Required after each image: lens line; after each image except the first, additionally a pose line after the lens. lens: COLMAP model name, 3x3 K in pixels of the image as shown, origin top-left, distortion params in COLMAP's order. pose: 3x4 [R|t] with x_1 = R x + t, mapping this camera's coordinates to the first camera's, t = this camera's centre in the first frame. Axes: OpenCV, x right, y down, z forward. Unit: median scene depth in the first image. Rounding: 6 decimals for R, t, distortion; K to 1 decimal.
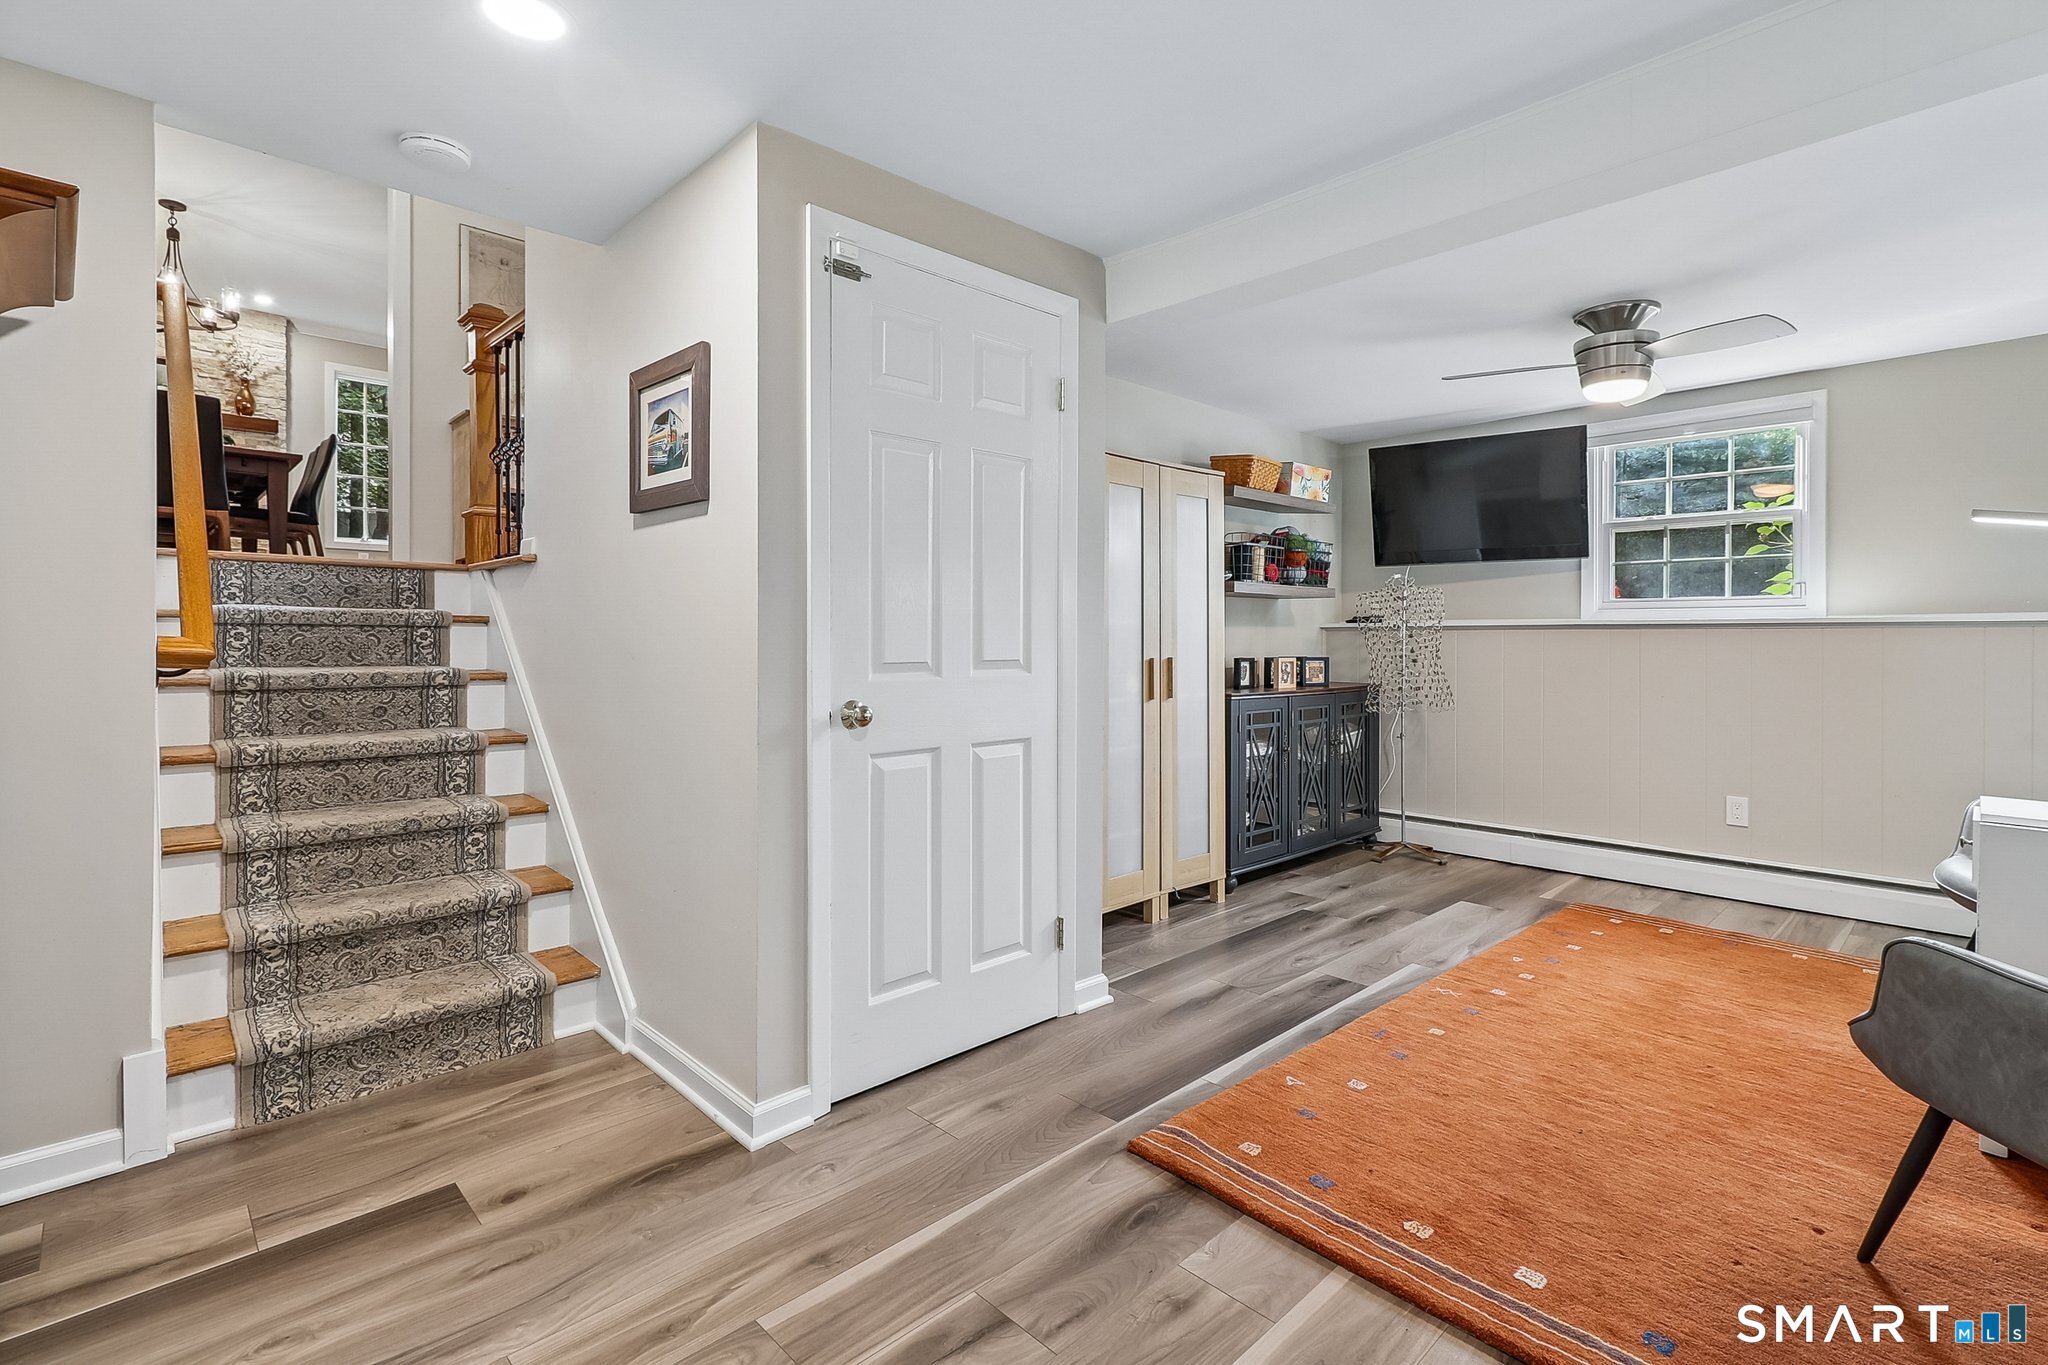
lens RADIAL K [[948.9, 0, 1029.7], [0, 948.9, 640.5], [0, 0, 1]] dist [0.004963, -0.000754]
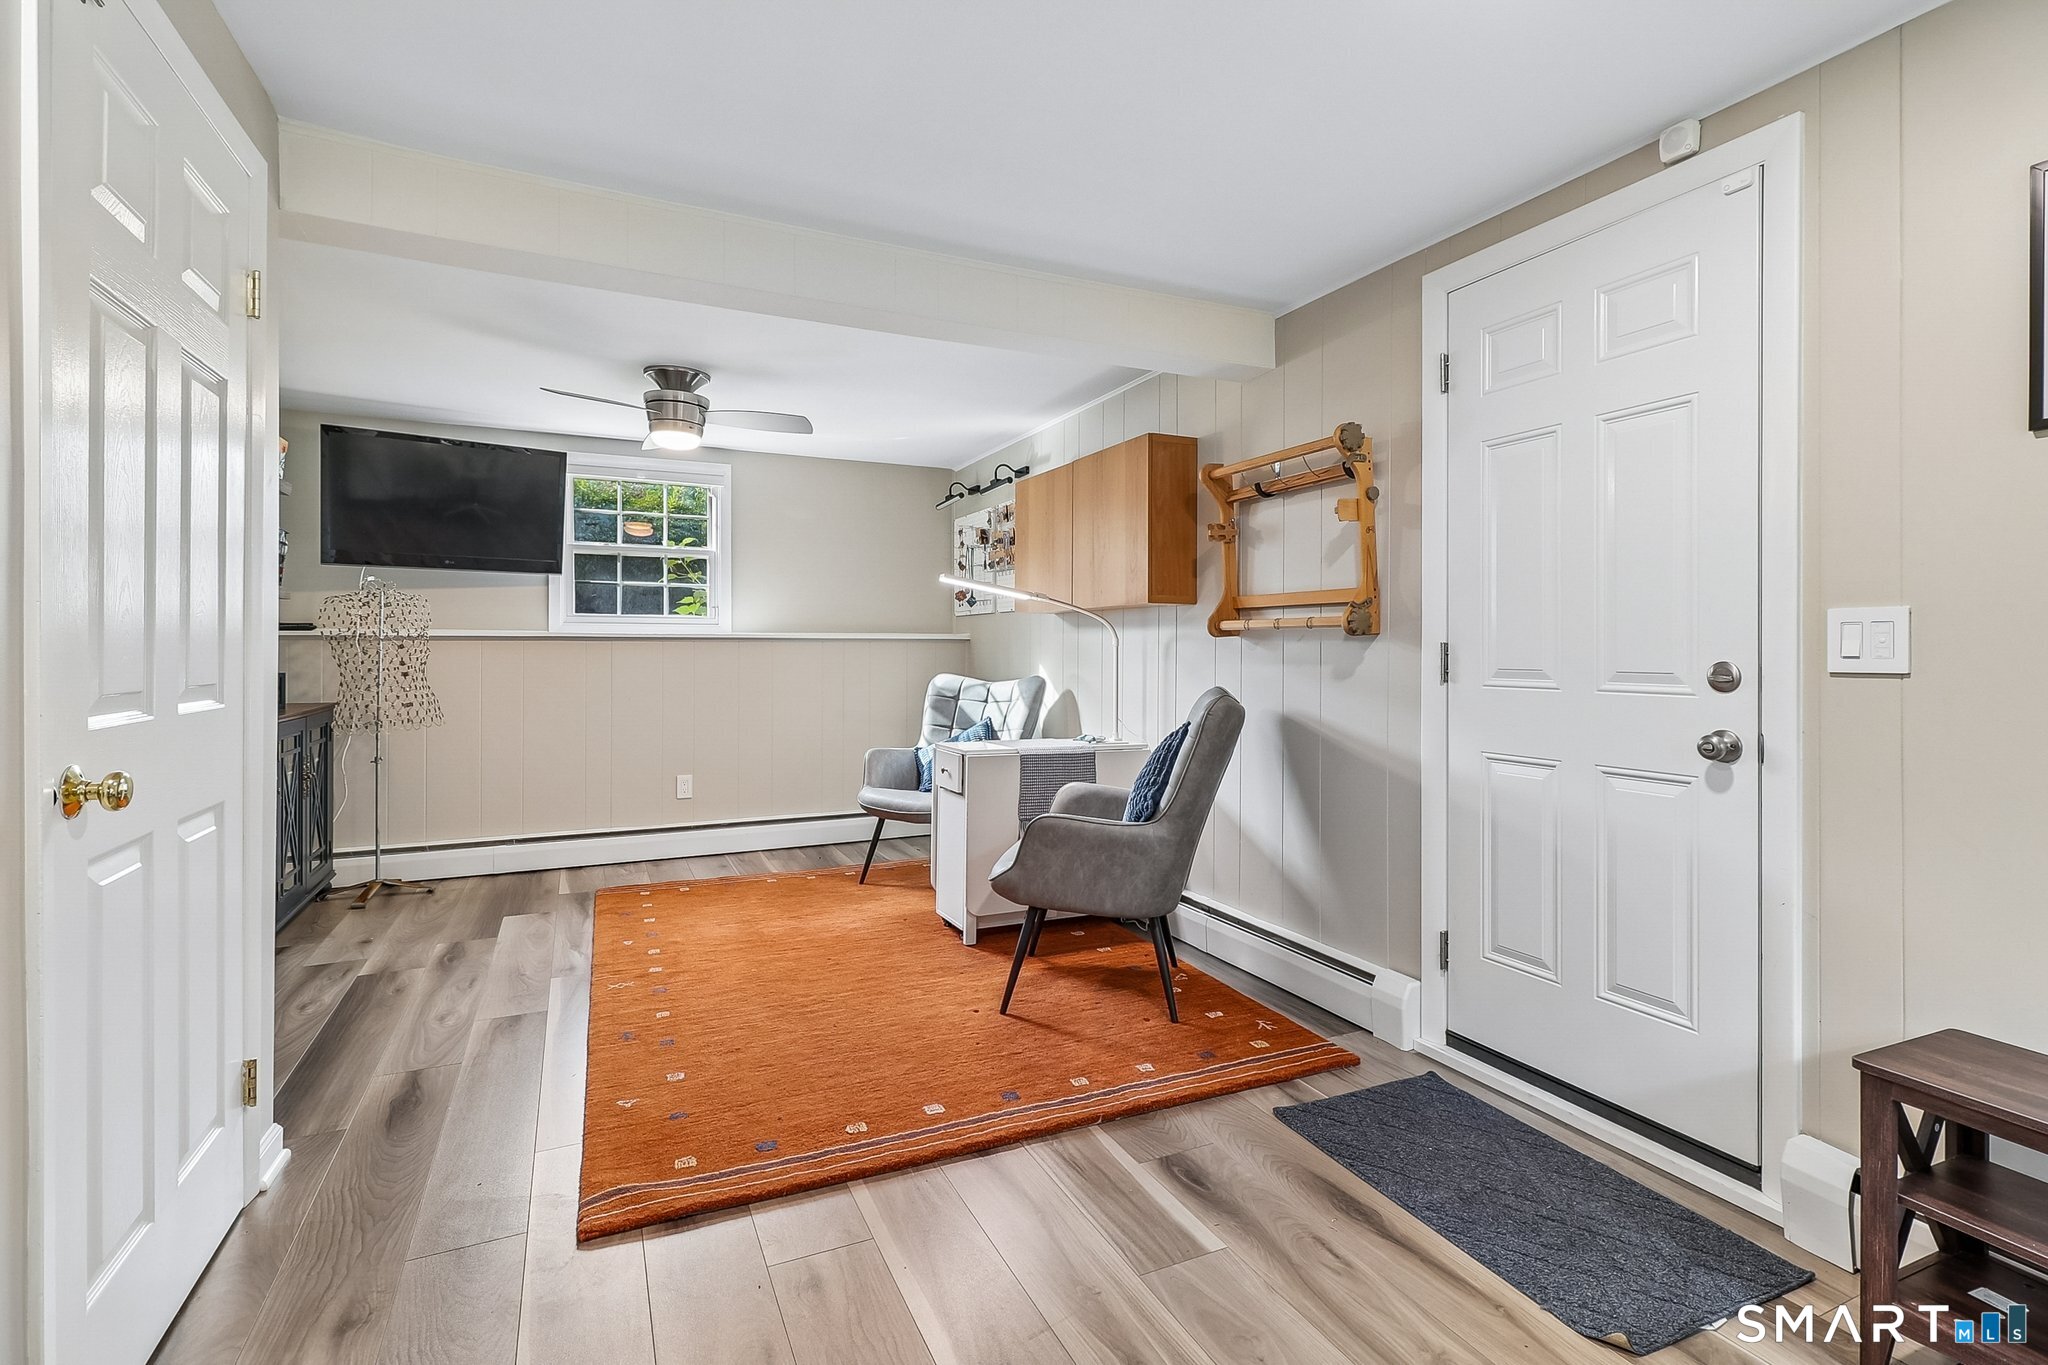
lens RADIAL K [[946.4, 0, 1027.2], [0, 946.4, 651.3], [0, 0, 1]] dist [0.003510, 0.000406]
pose [[0.317301, -0.002946, 0.948320, -0.438738], [0.002559, 0.999994, 0.002250, -0.001921], [-0.948321, 0.001713, 0.317307, 0.254028]]
